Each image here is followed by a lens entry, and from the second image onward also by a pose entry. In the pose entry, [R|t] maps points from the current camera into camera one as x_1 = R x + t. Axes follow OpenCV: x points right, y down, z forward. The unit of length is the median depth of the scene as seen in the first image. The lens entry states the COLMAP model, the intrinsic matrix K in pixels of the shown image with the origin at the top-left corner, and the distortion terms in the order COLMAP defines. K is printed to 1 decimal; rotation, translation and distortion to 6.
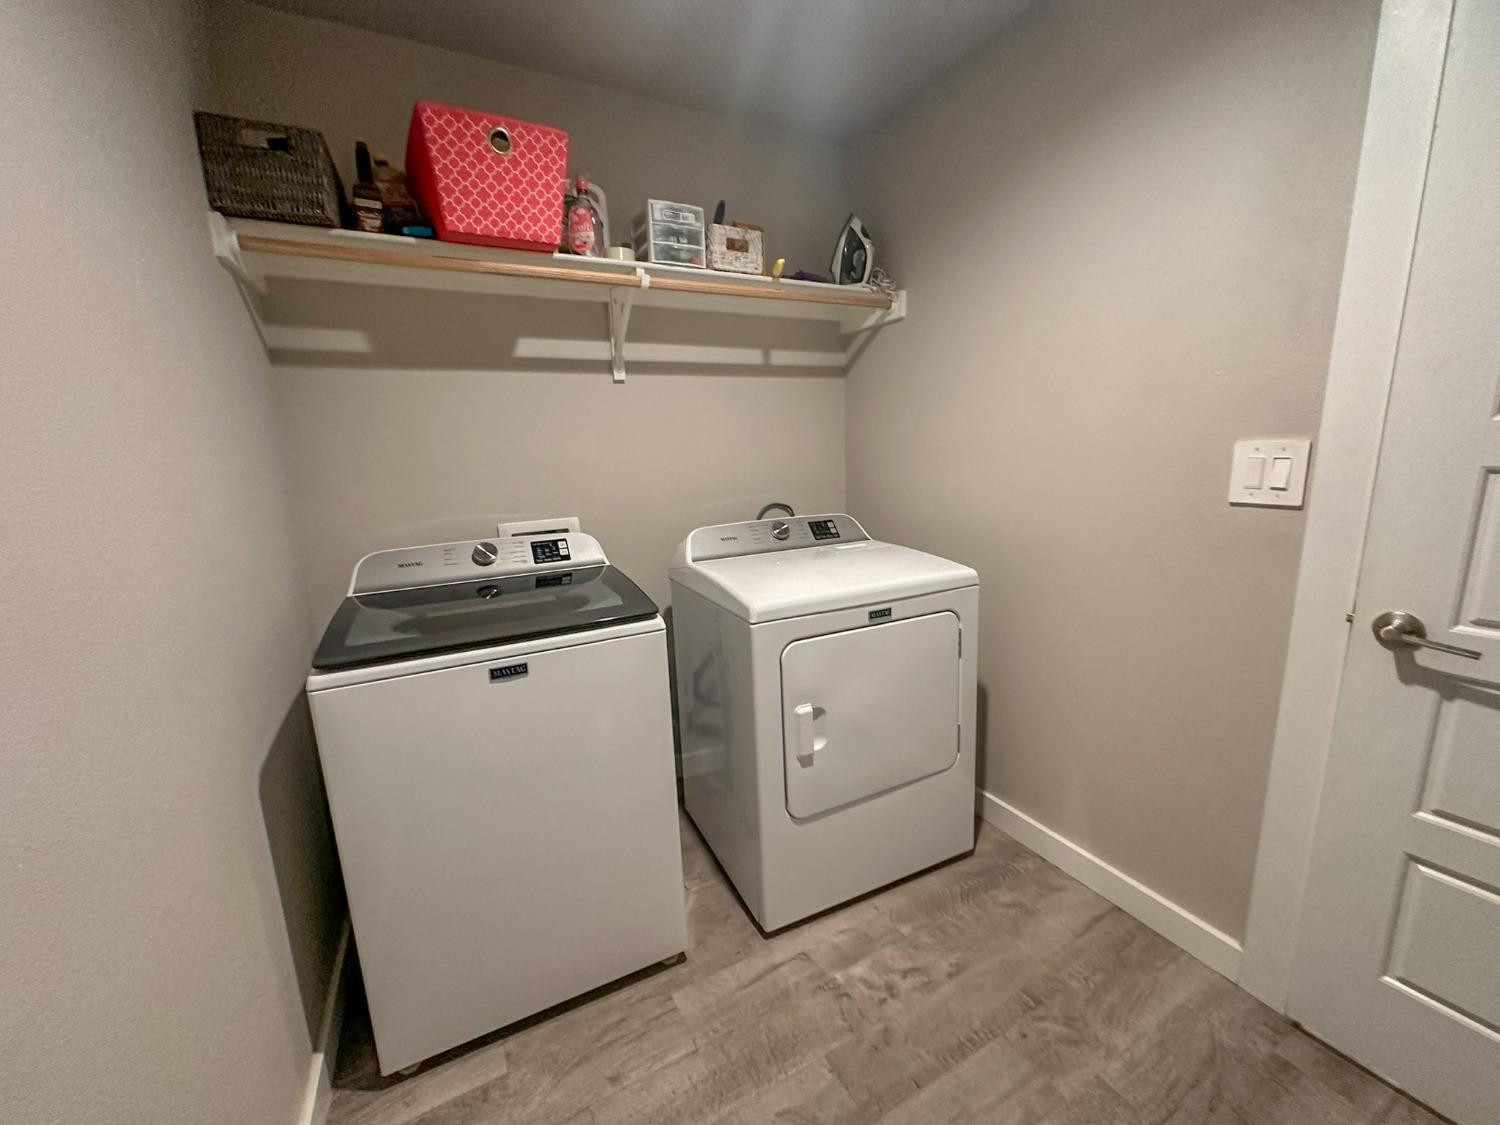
lens RADIAL K [[597.1, 0, 749.7], [0, 597.1, 560.0], [0, 0, 1]] dist [-0.003959, 0.000821]
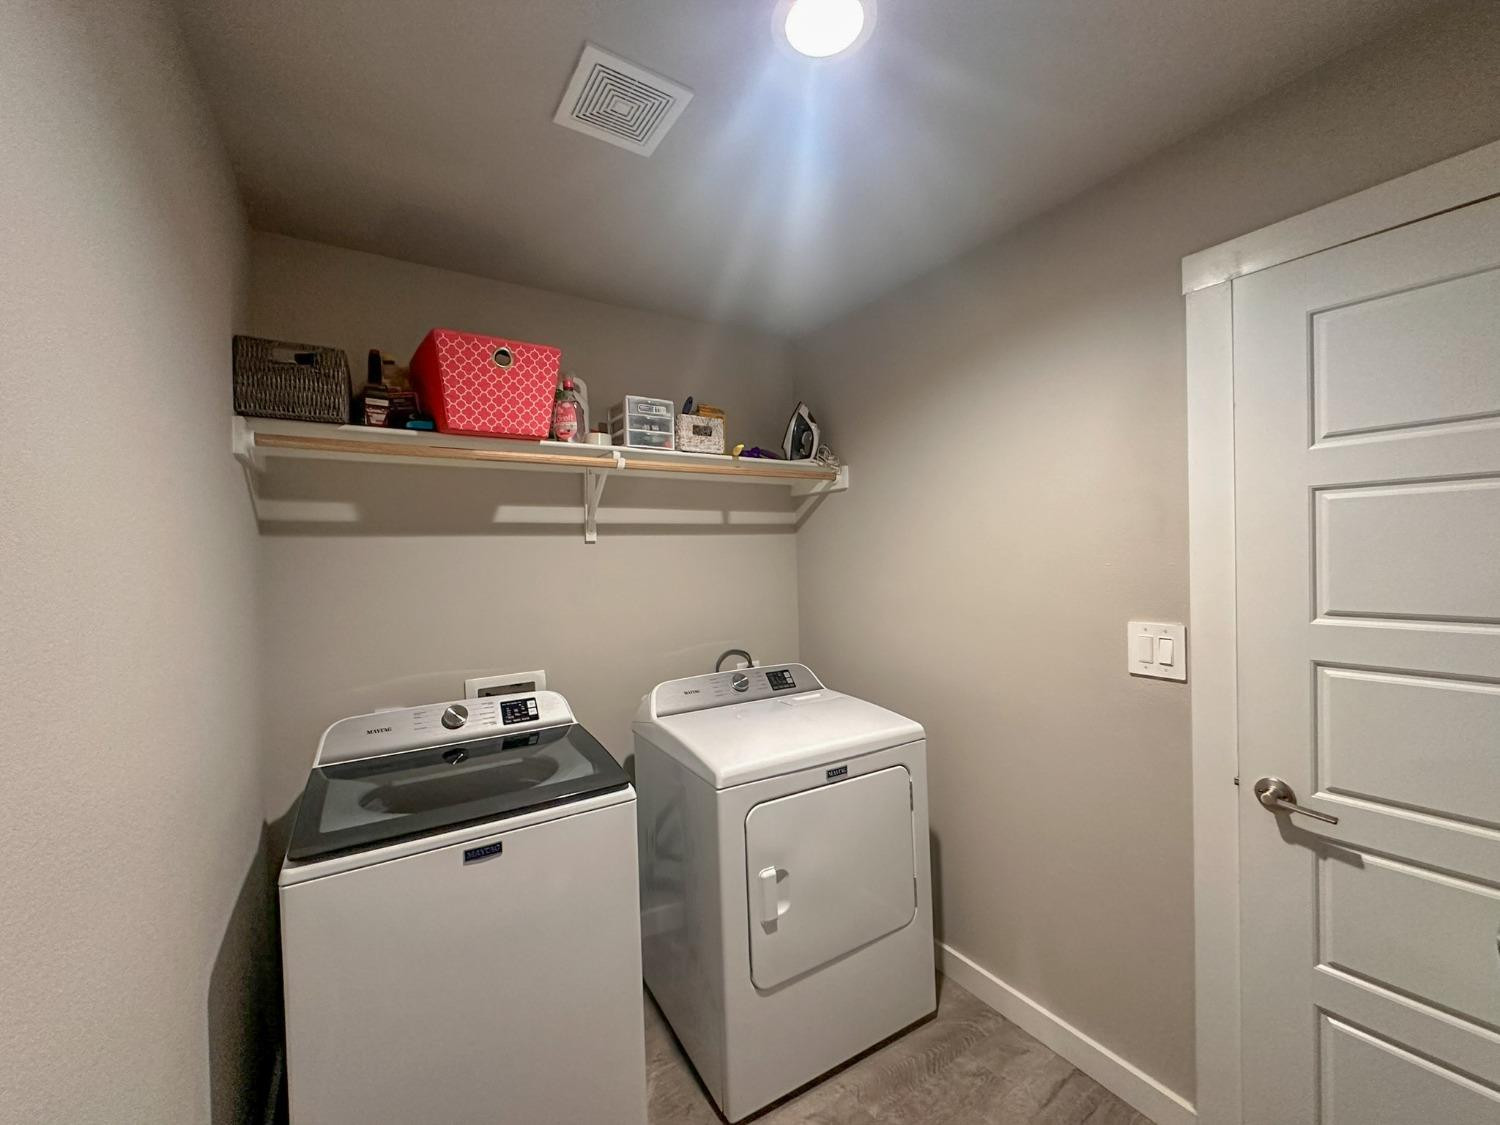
lens RADIAL K [[597.1, 0, 748.9], [0, 597.1, 560.5], [0, 0, 1]] dist [-0.003959, 0.000821]
pose [[0.996396, 0.007872, 0.084459, -0.030601], [0.007681, 0.983221, -0.182256, -0.086246], [-0.084477, 0.182248, 0.979617, -0.097770]]
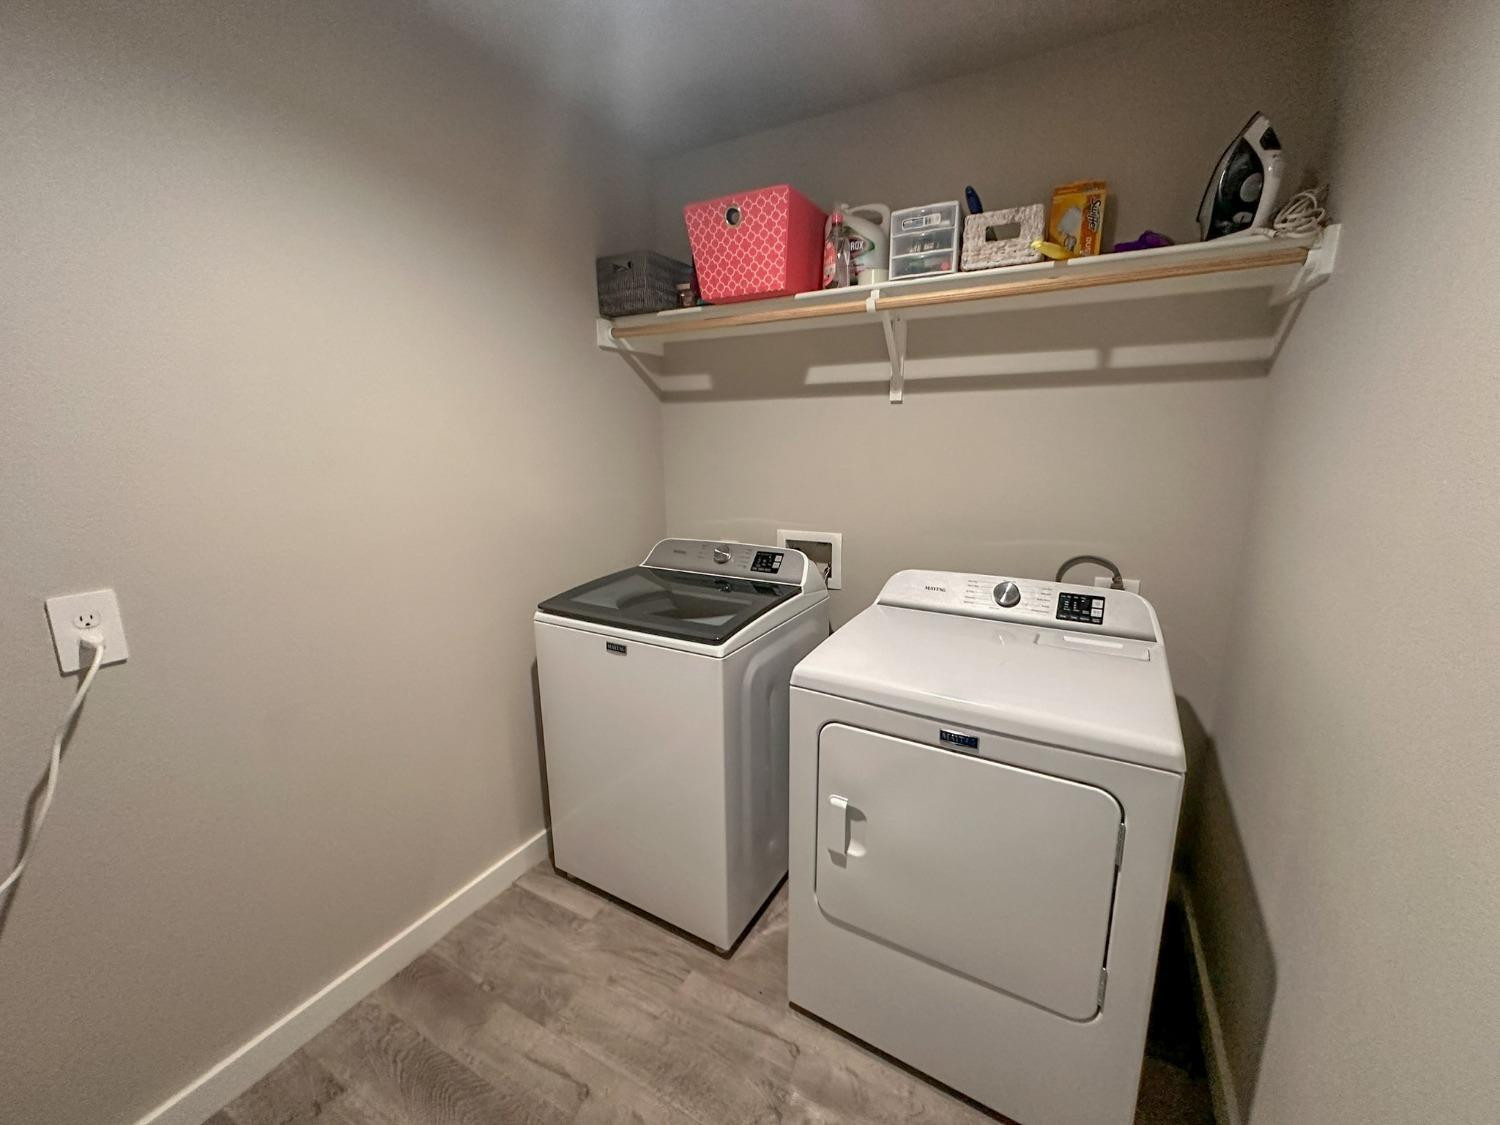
lens RADIAL K [[597.1, 0, 746.2], [0, 597.1, 559.7], [0, 0, 1]] dist [-0.003959, 0.000821]
pose [[0.553709, 0.200161, -0.808296, 0.606869], [-0.165204, 0.977791, 0.128963, -0.172689], [0.816158, 0.062126, 0.574479, 0.342441]]
